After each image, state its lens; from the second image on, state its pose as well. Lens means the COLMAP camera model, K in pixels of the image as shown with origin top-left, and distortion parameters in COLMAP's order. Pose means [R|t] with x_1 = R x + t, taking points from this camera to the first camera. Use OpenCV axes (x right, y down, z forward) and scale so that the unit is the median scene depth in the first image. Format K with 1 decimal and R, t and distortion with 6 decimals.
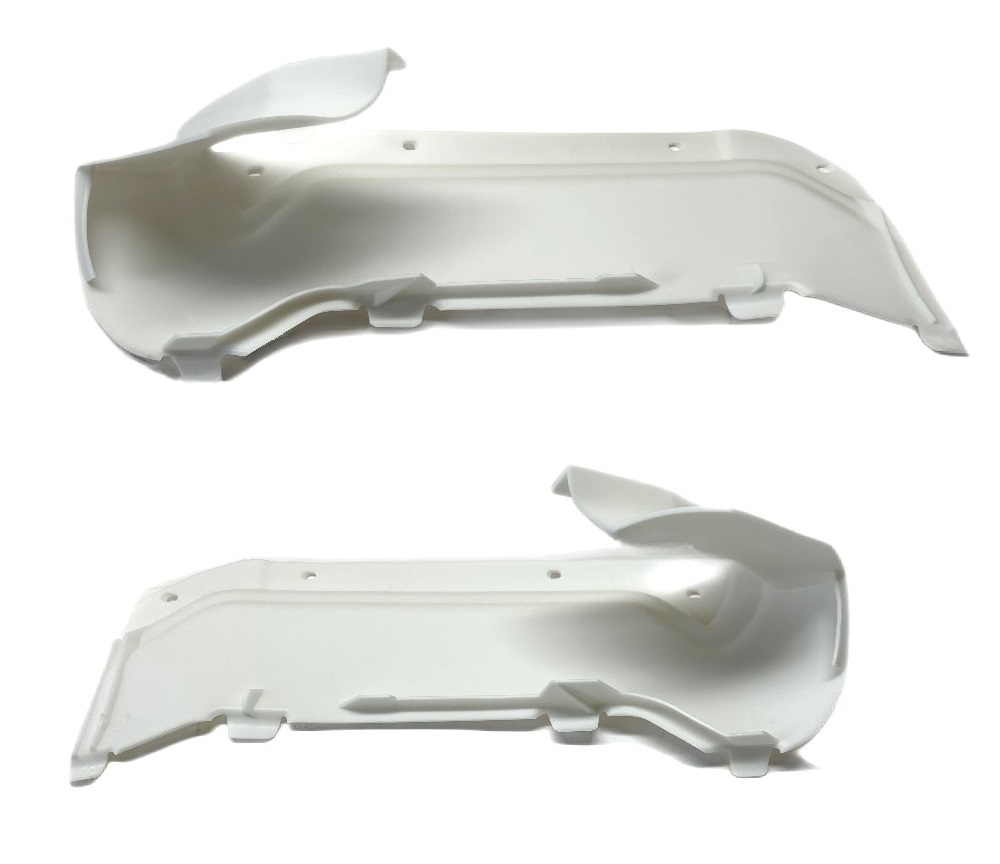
lens RADIAL K [[844.3, 0, 499.8], [0, 844.3, 431.5], [0, 0, 1]] dist [-0.001764, -0.000627]
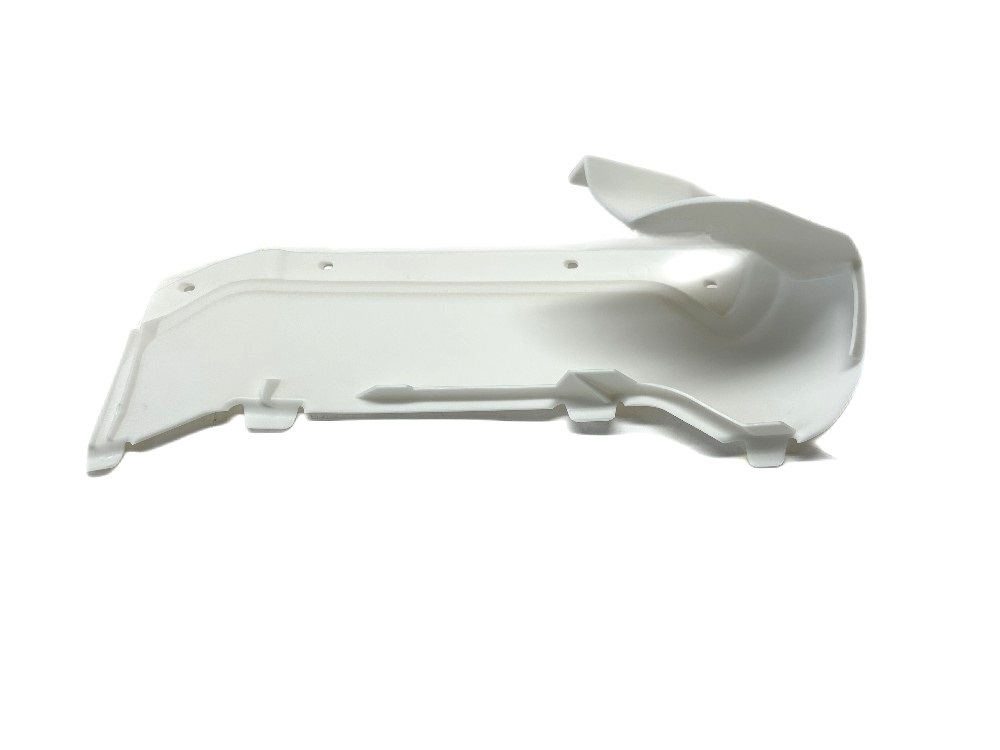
lens RADIAL K [[761.7, 0, 499.5], [0, 761.7, 373.2], [0, 0, 1]] dist [0.001826, 0.001117]
pose [[0.999773, 0.003291, -0.021067, -0.001241], [0.003310, 0.952085, 0.305816, 0.018583], [0.021064, -0.305816, 0.951858, 0.118403]]
